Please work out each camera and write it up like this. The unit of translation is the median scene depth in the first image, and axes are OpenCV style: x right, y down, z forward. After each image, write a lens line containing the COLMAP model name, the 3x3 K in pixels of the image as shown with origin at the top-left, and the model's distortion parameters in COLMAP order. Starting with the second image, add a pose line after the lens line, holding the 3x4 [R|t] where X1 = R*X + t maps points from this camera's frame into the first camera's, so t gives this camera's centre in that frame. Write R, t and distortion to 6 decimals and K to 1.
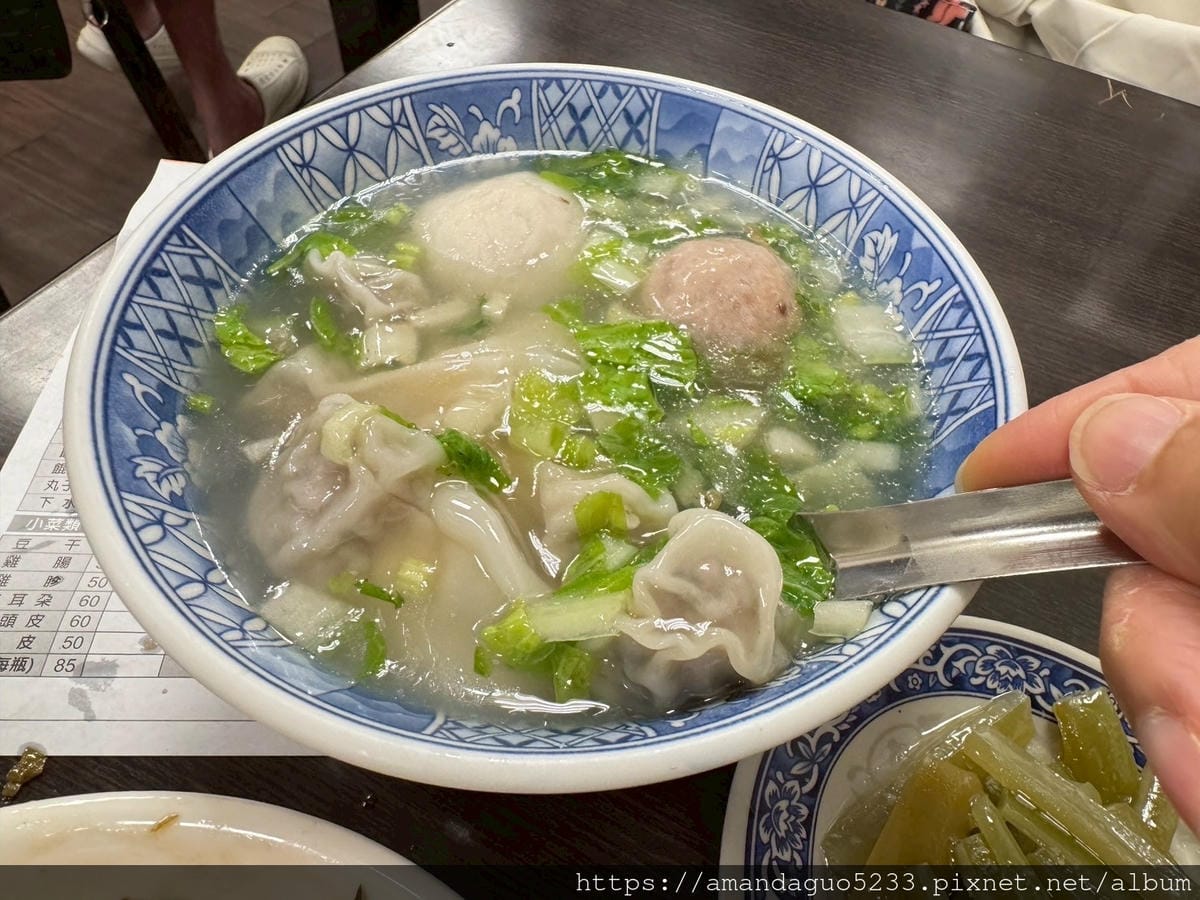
lens RADIAL K [[855.3, 0, 658.3], [0, 855.3, 445.6], [0, 0, 1]] dist [-0.002239, 0.000218]
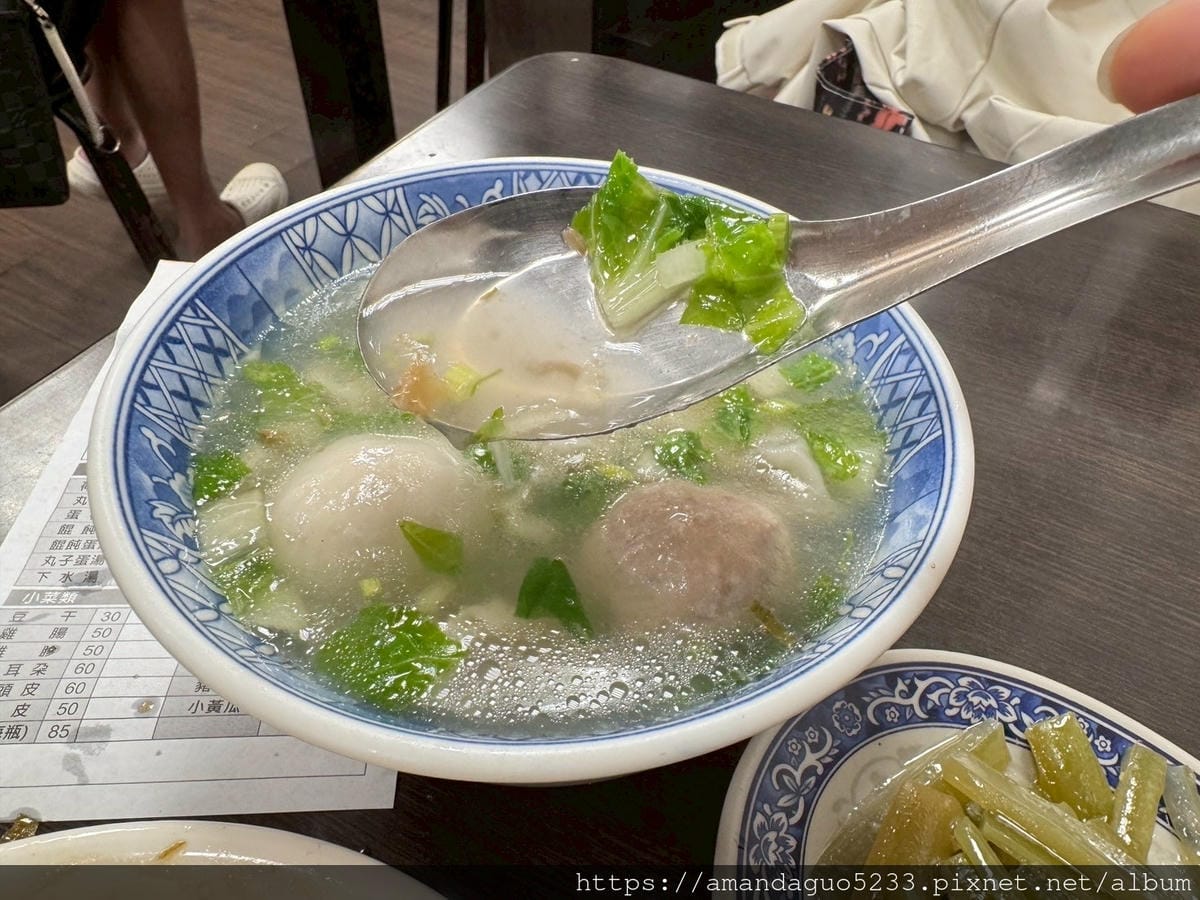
lens RADIAL K [[855.3, 0, 658.3], [0, 855.3, 445.6], [0, 0, 1]] dist [-0.002239, 0.000218]
pose [[0.999015, -0.032927, 0.029733, -0.004430], [0.036315, 0.991901, -0.121712, 0.075441], [-0.025484, 0.122672, 0.992120, -0.069611]]
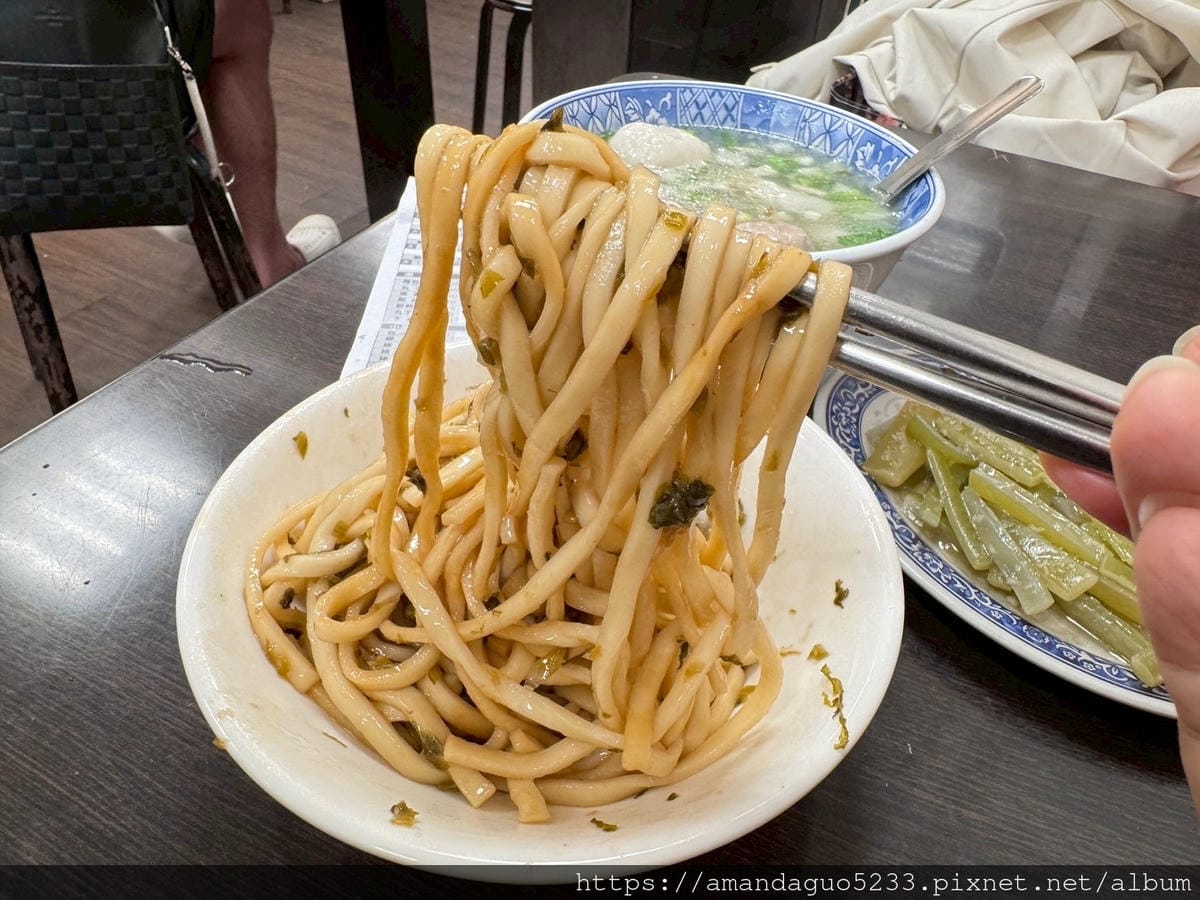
lens RADIAL K [[855.3, 0, 658.3], [0, 855.3, 445.6], [0, 0, 1]] dist [-0.002239, 0.000218]
pose [[0.998655, -0.031283, 0.041345, -0.334081], [0.039430, 0.976065, -0.213874, 0.866776], [-0.033665, 0.215217, 0.975986, -0.790886]]
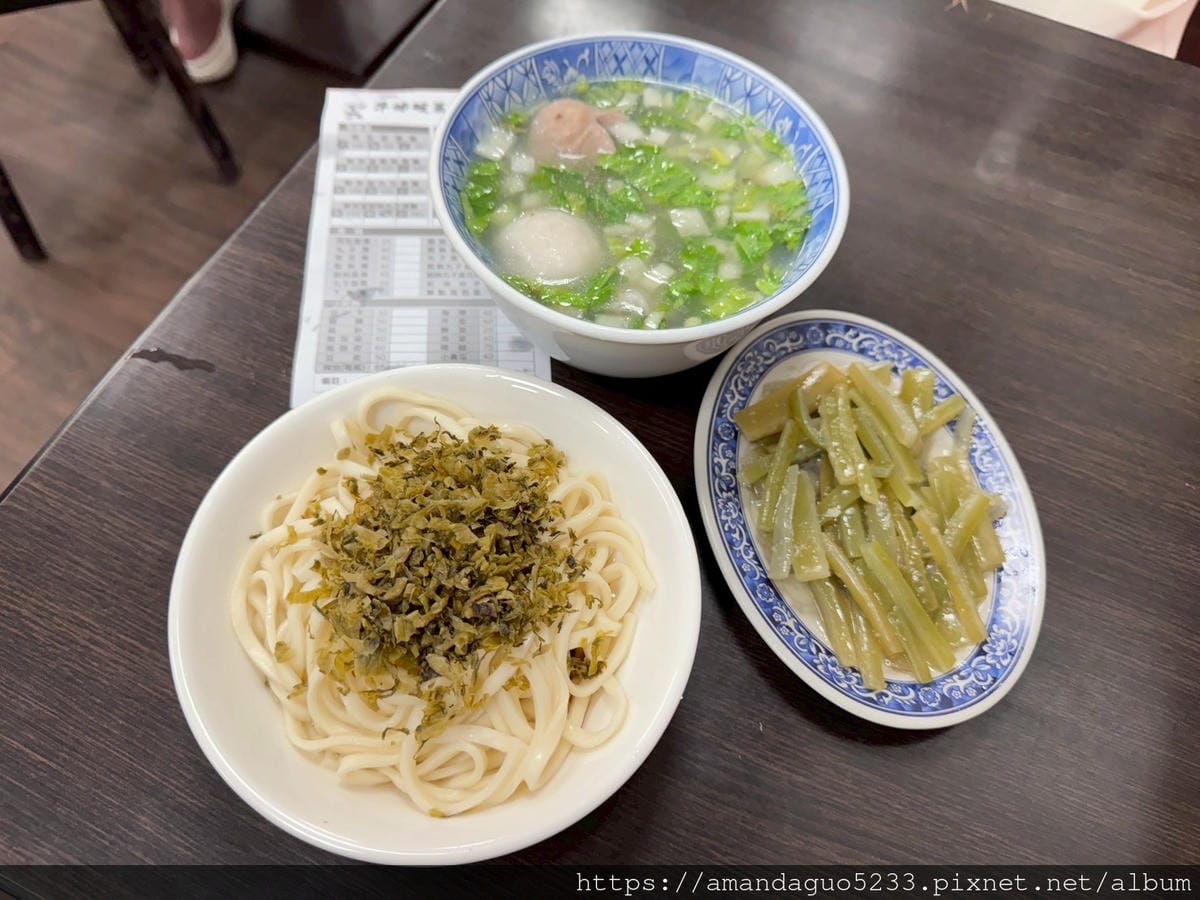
lens RADIAL K [[879.6, 0, 597.2], [0, 879.6, 455.3], [0, 0, 1]] dist [0.030186, -0.079714]
pose [[0.998695, -0.050980, 0.003167, -0.221386], [0.050055, 0.989155, 0.138081, 0.219885], [-0.010173, -0.137743, 0.990416, -1.155171]]
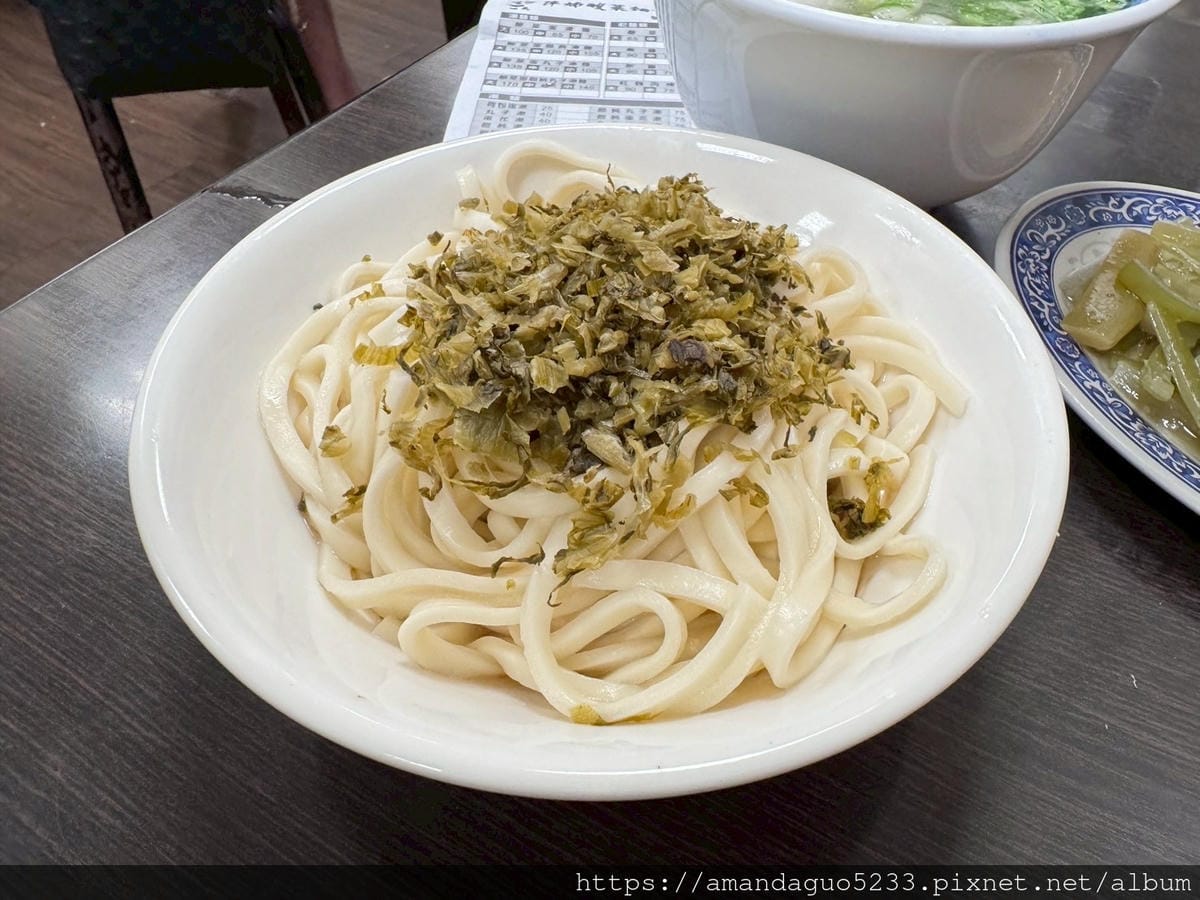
lens RADIAL K [[855.0, 0, 674.7], [0, 855.0, 446.6], [0, 0, 1]] dist [-0.002942, 0.001196]
pose [[0.998965, -0.014866, -0.042988, -0.411341], [0.011467, 0.996867, -0.078264, 0.849019], [0.044017, 0.077690, 0.996005, -0.479721]]
